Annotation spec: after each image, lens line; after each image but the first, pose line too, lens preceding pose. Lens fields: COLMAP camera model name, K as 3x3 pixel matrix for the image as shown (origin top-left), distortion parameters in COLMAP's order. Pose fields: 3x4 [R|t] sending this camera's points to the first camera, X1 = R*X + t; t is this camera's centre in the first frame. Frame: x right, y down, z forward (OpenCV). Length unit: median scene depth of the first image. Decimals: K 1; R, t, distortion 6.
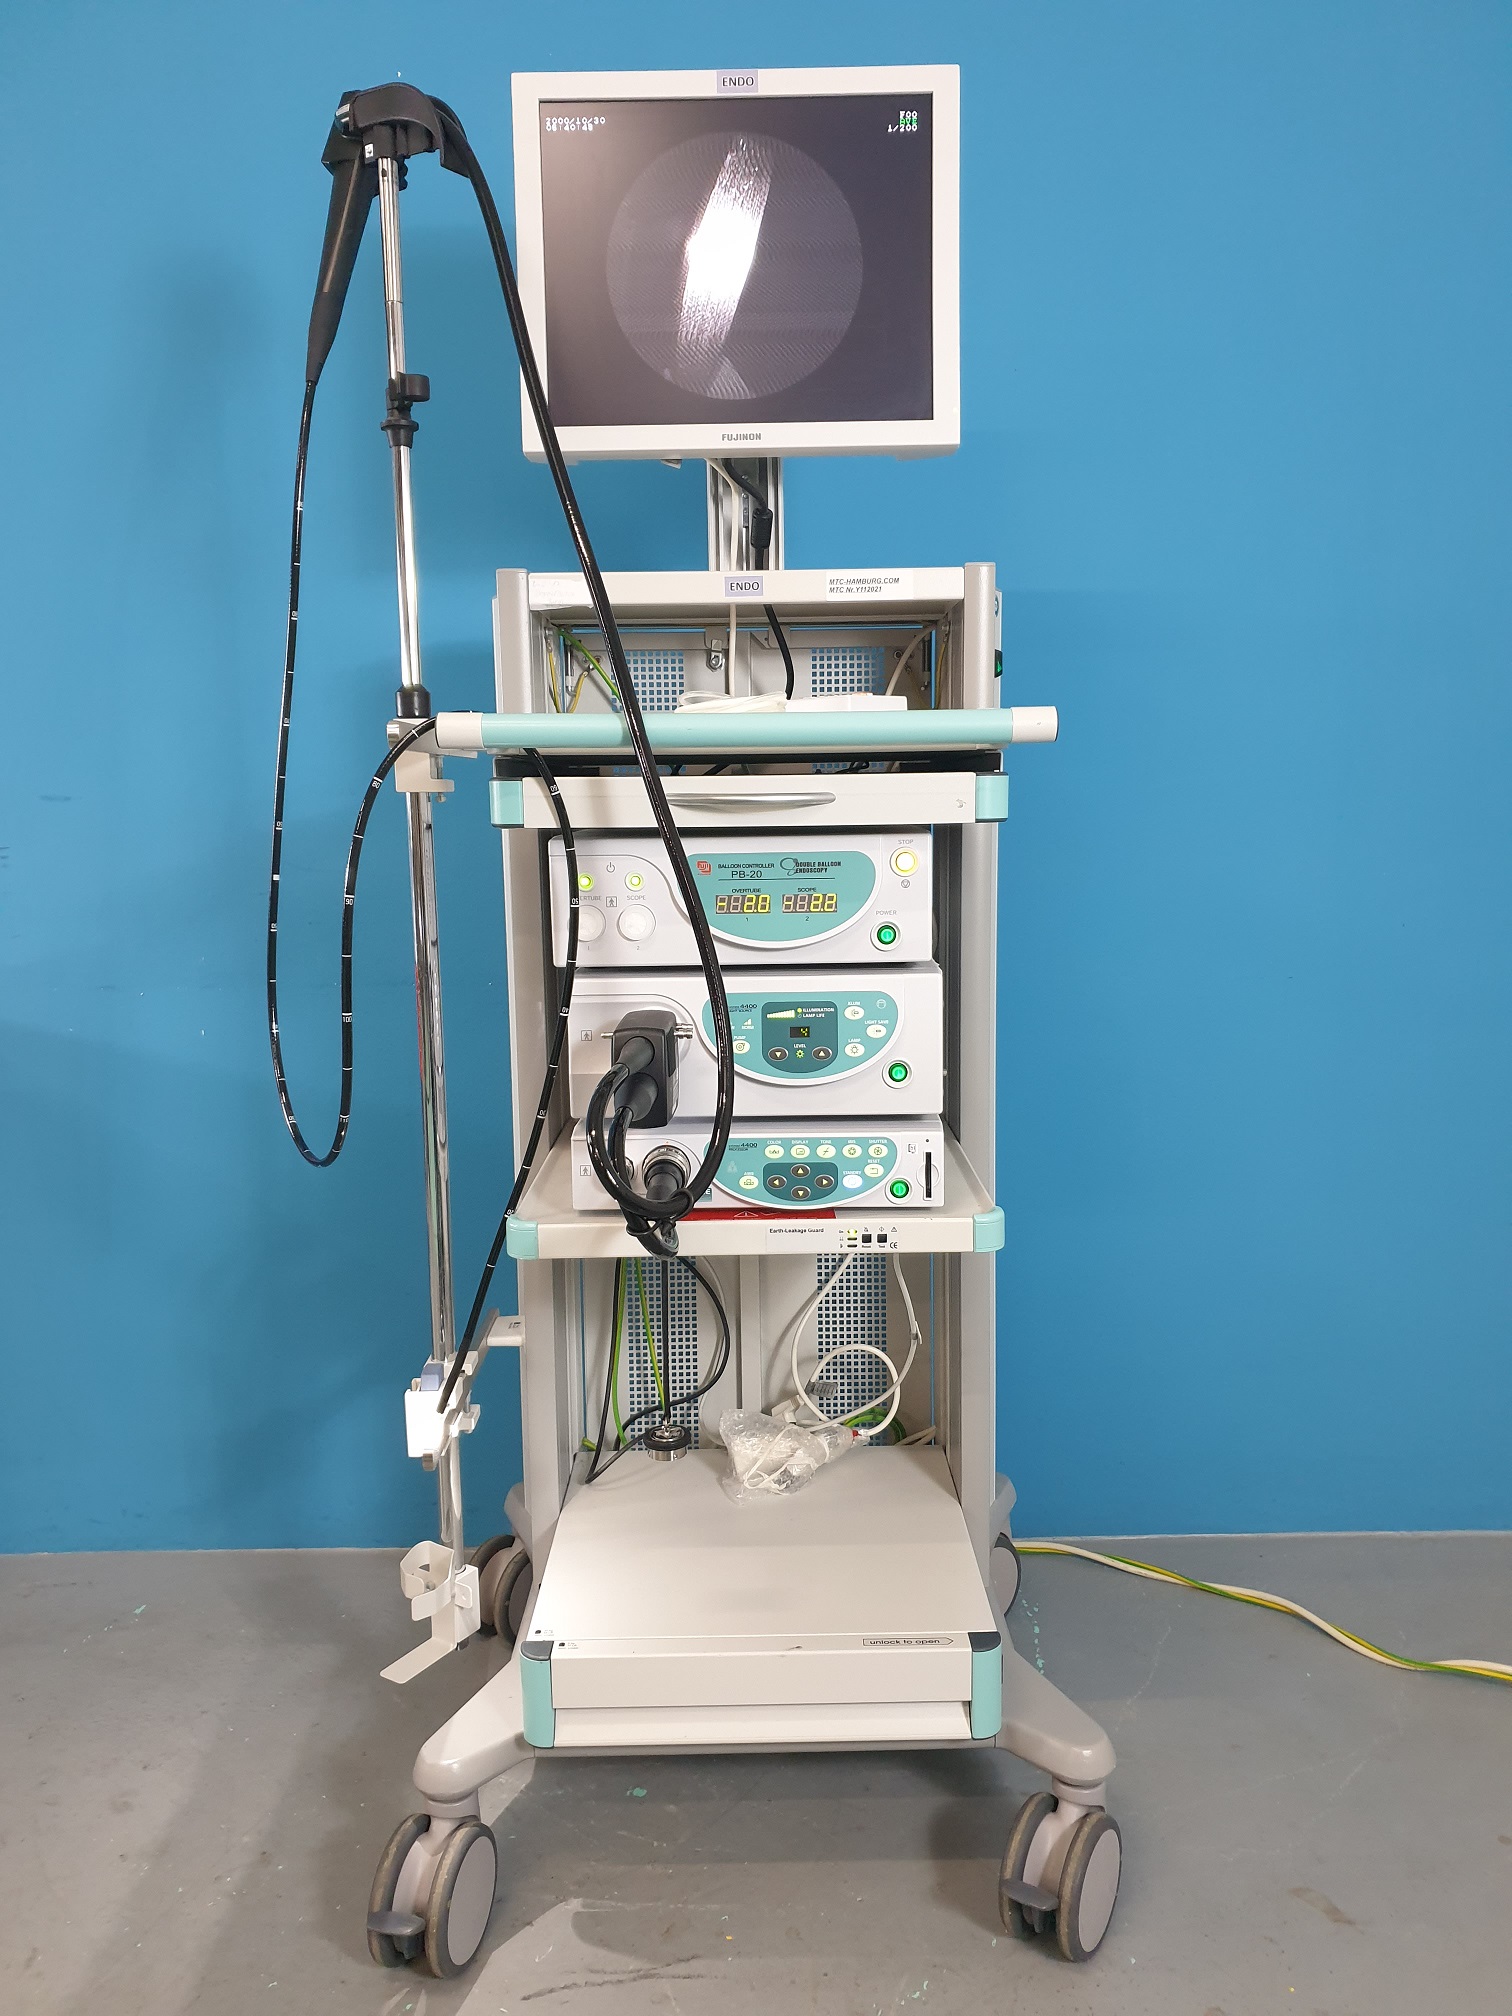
lens RADIAL K [[1548.6, 0, 756.4], [0, 1548.6, 1004.1], [0, 0, 1]] dist [0.005339, -0.004745]
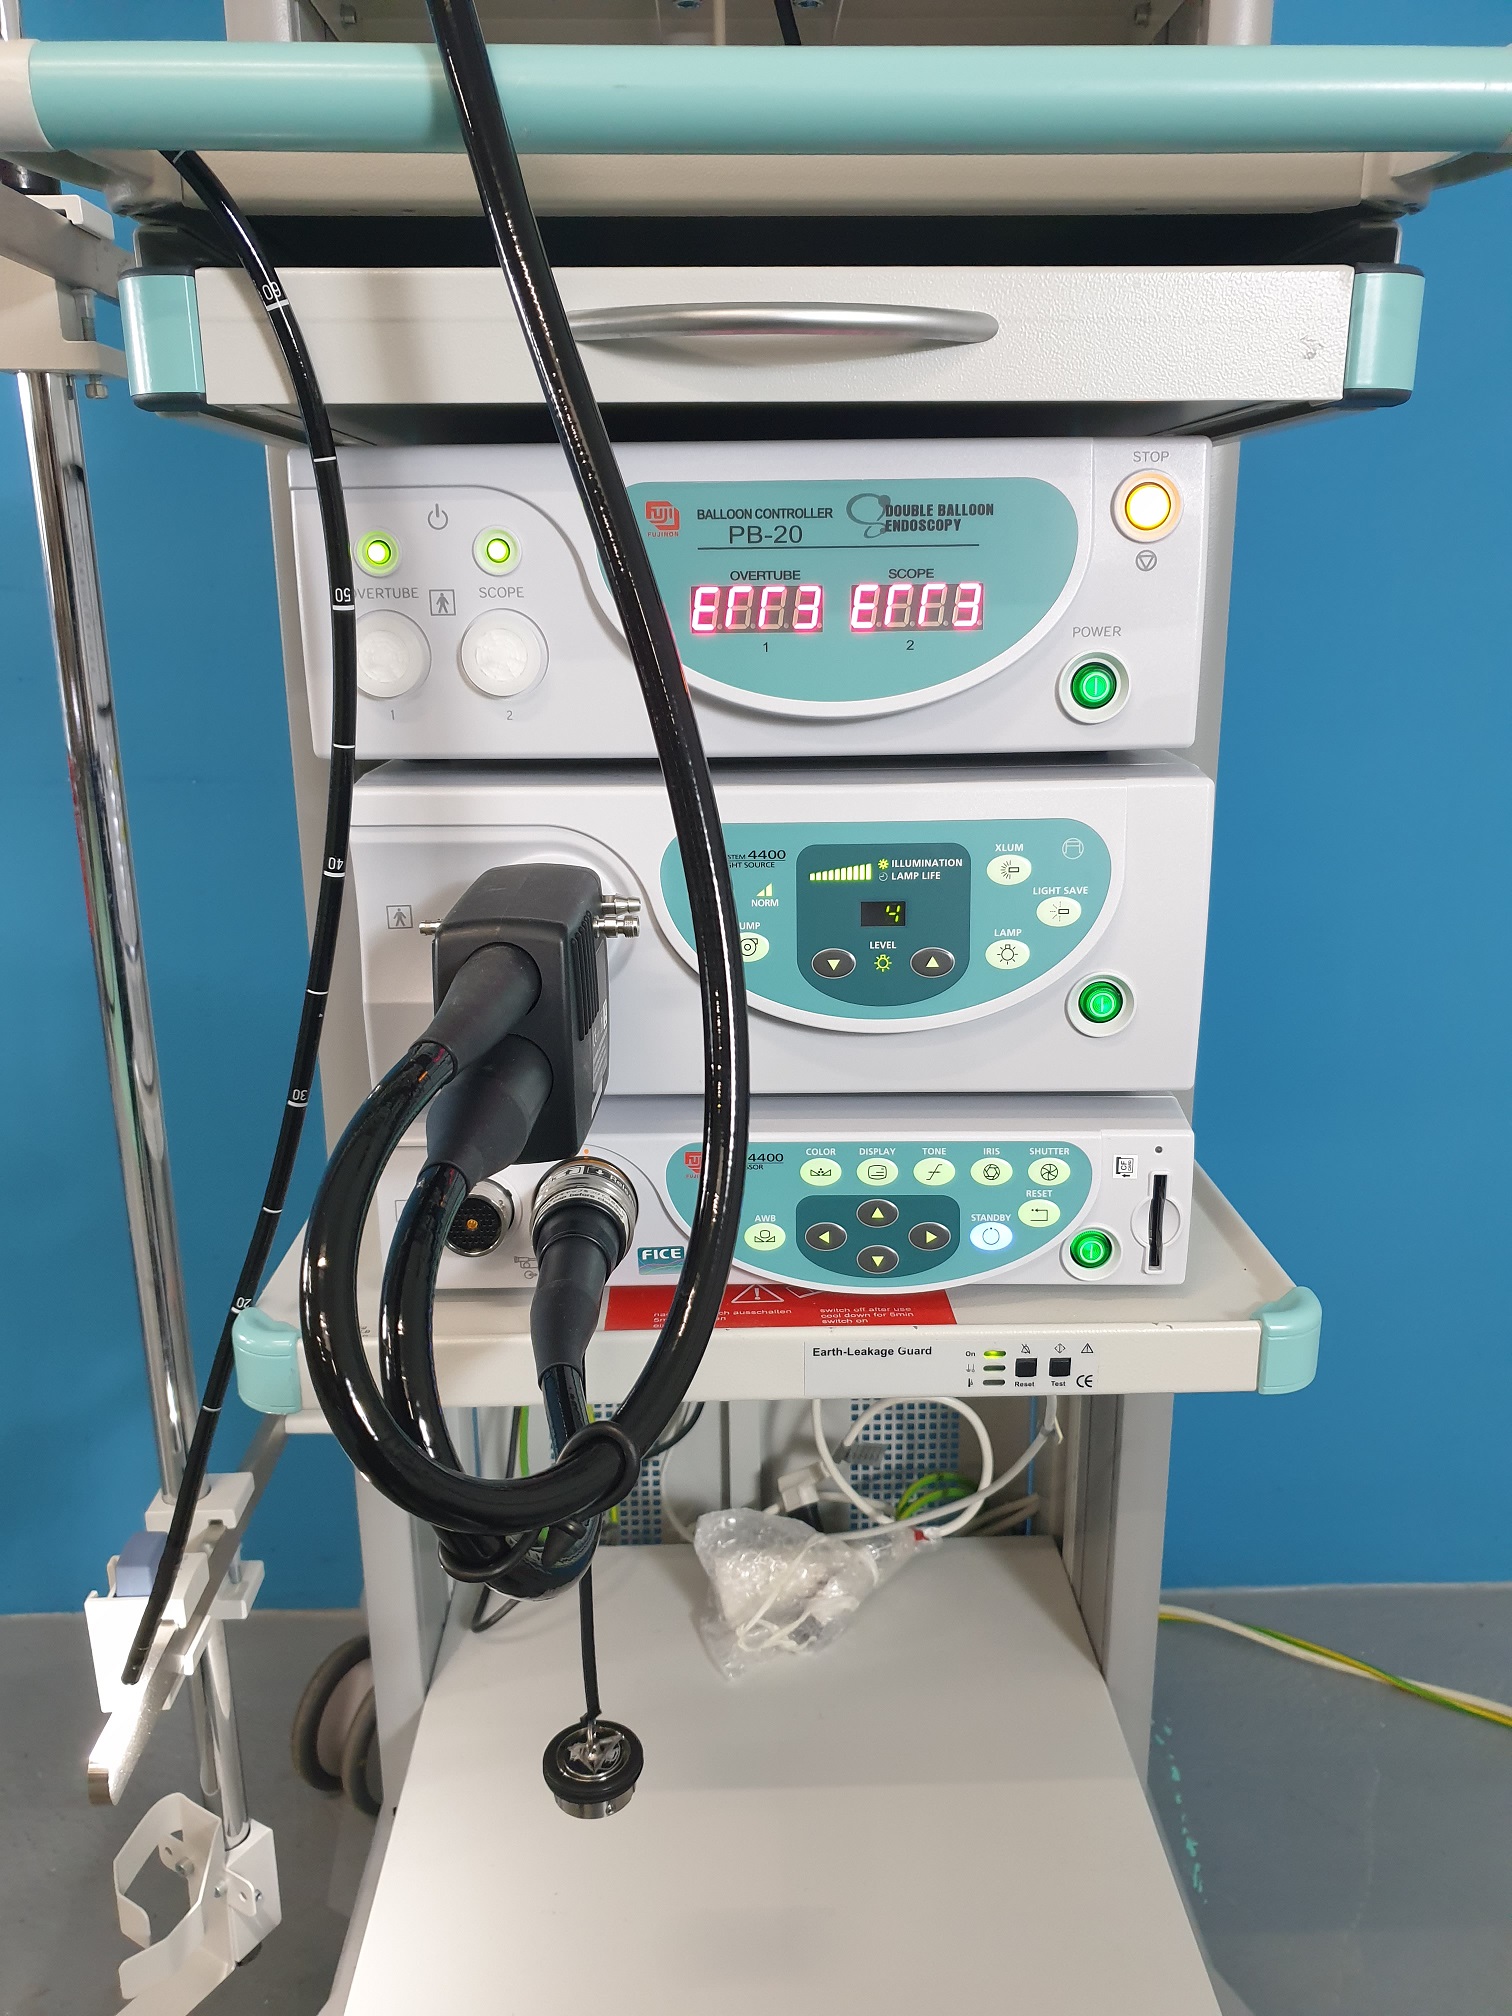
lens RADIAL K [[1548.6, 0, 768.7], [0, 1548.6, 1018.5], [0, 0, 1]] dist [0.005339, -0.004745]
pose [[0.999484, -0.000692, 0.032101, -0.018801], [-0.004137, 0.988660, 0.150117, -0.017920], [-0.031841, -0.150173, 0.988147, 0.566765]]
